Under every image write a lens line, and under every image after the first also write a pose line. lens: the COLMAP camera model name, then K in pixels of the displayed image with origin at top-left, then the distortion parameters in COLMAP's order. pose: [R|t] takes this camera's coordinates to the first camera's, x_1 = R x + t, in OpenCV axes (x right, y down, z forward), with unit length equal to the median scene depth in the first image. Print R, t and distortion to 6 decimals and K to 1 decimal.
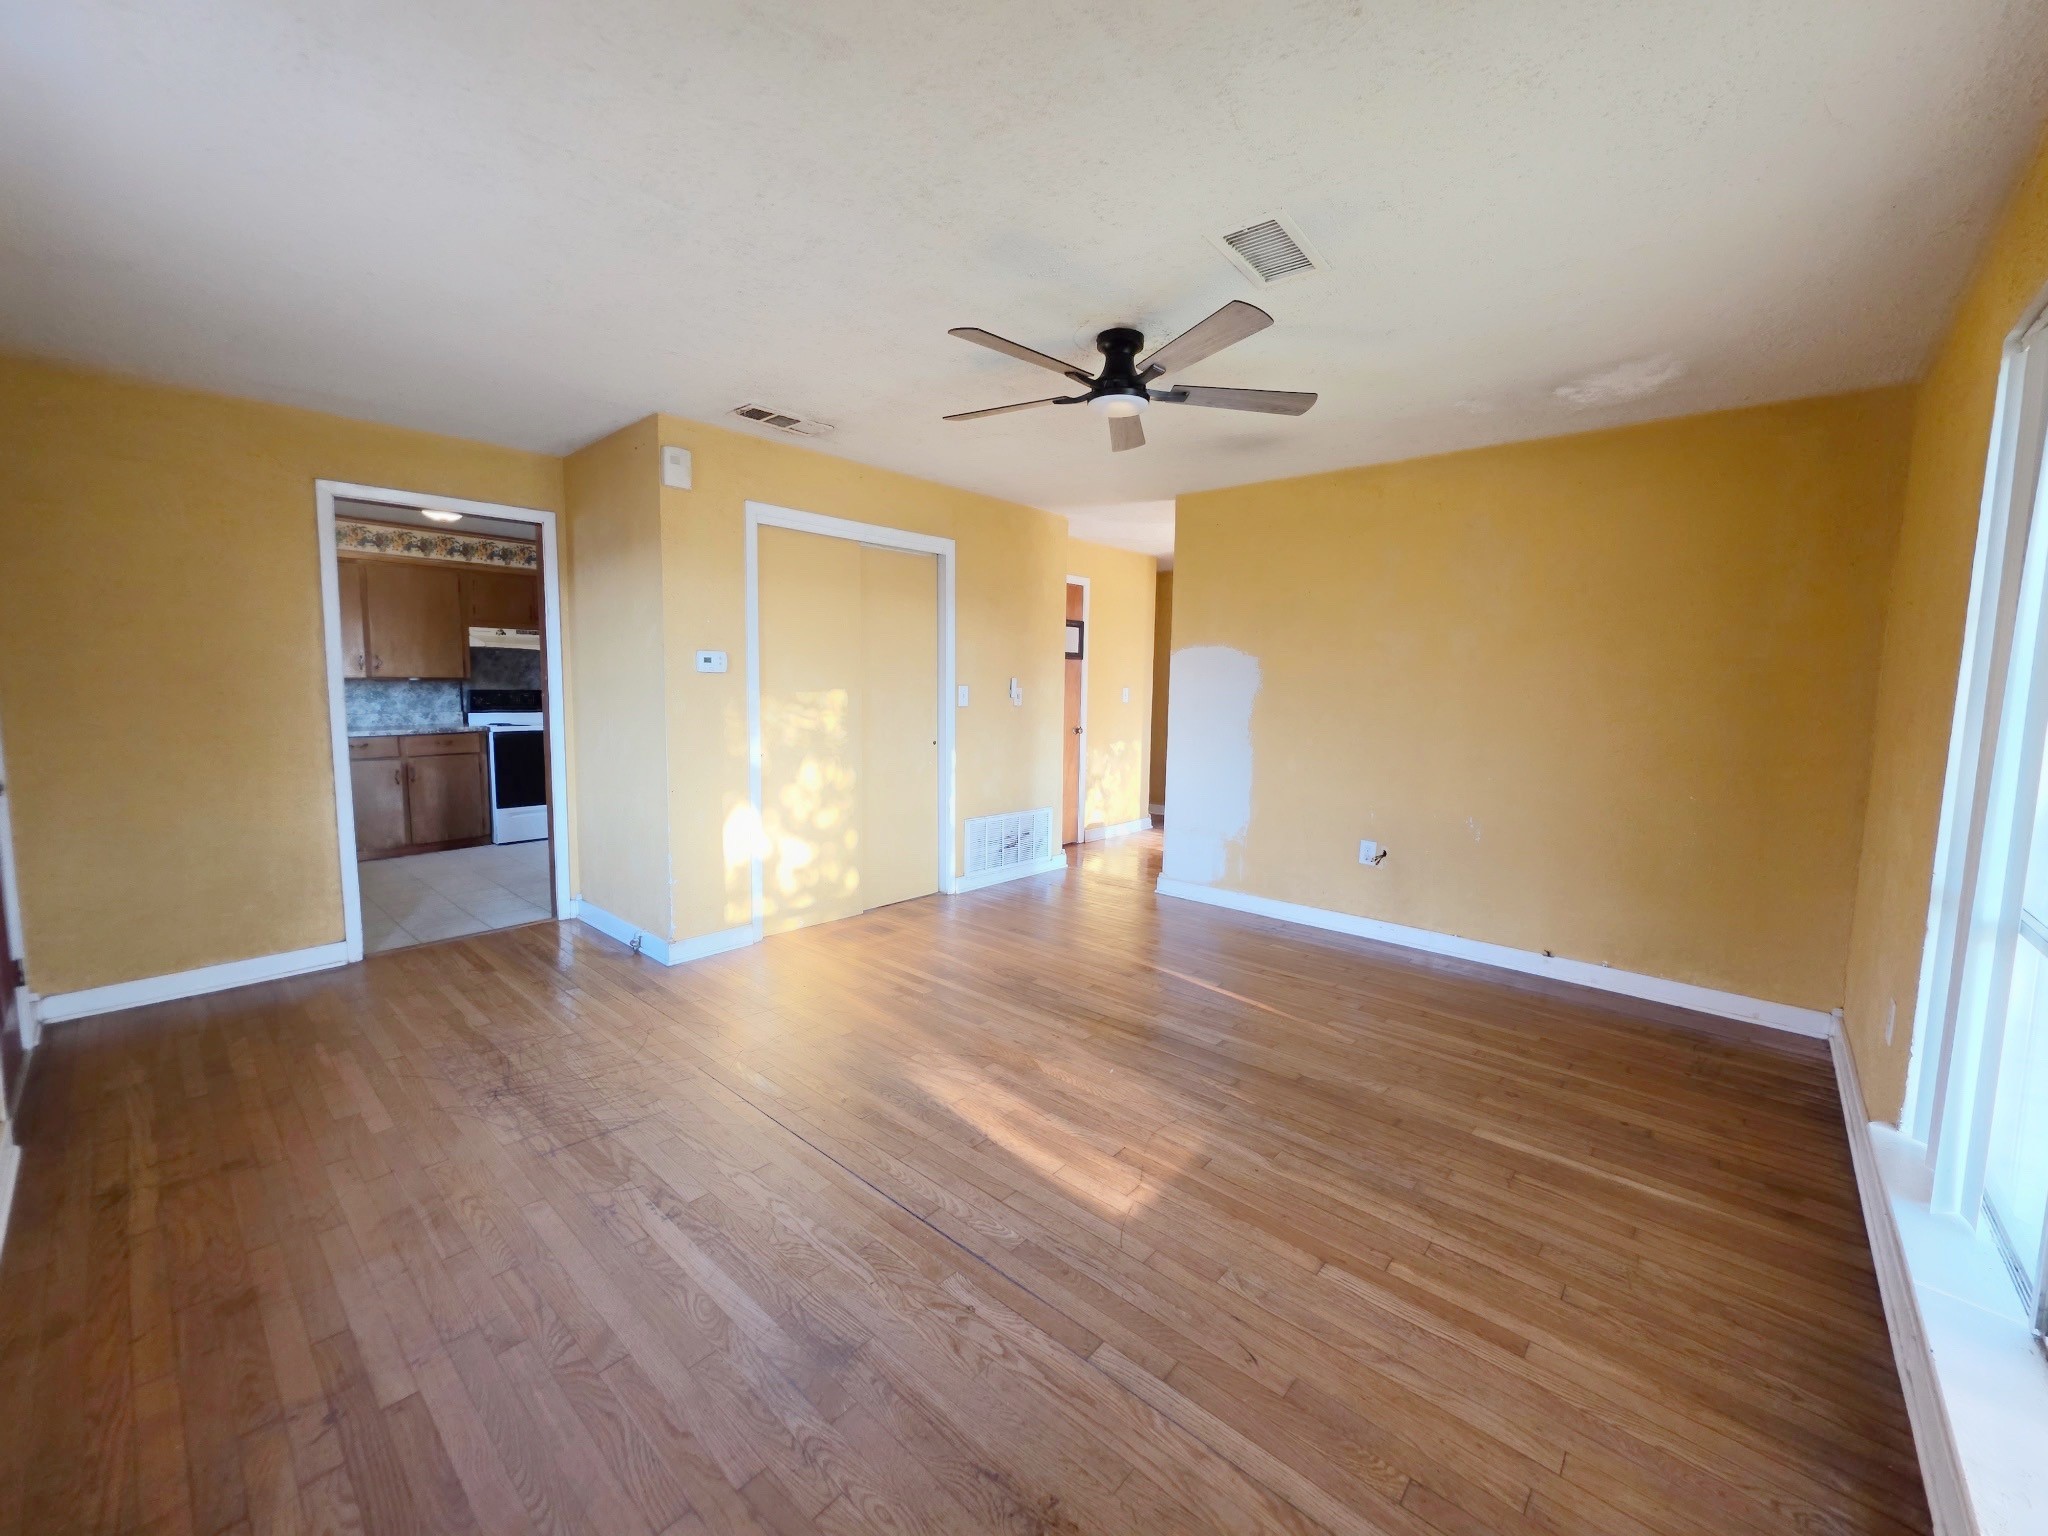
lens RADIAL K [[818.9, 0, 1022.0], [0, 818.9, 767.6], [0, 0, 1]] dist [-0.000143, 0.000003]
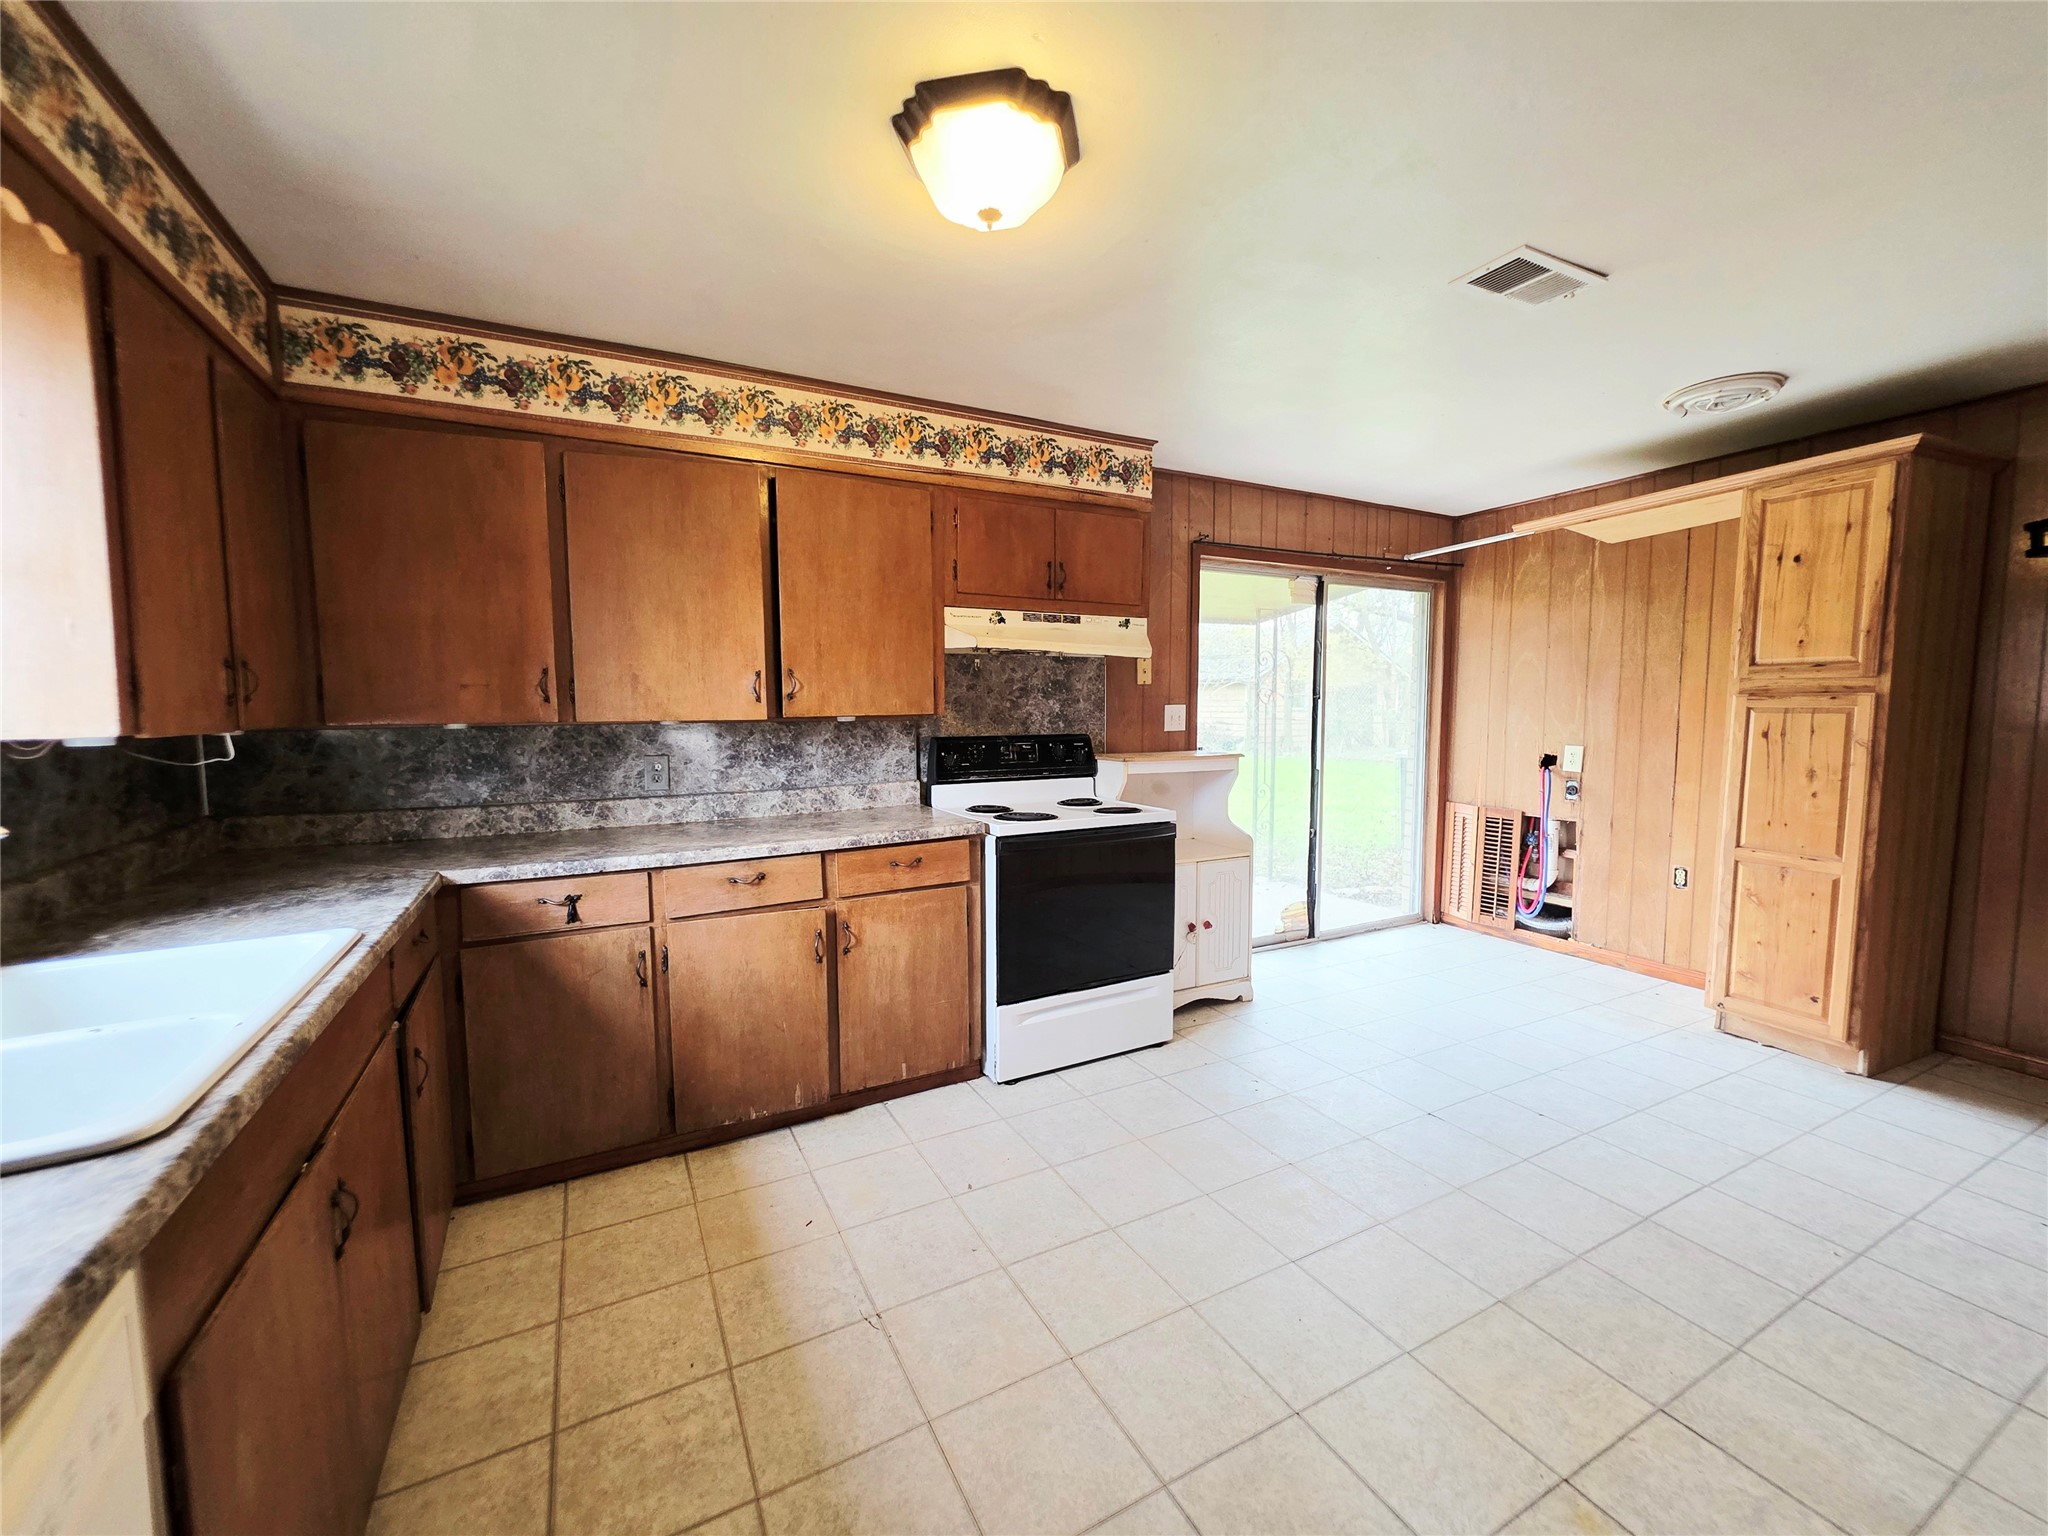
lens RADIAL K [[821.7, 0, 1024.1], [0, 821.7, 768.9], [0, 0, 1]] dist [-0.003464, 0.000428]
pose [[0.936267, 0.011859, -0.351089, -0.465634], [-0.019604, 0.999636, -0.018512, -0.070721], [0.350742, 0.024215, 0.936159, 0.574890]]
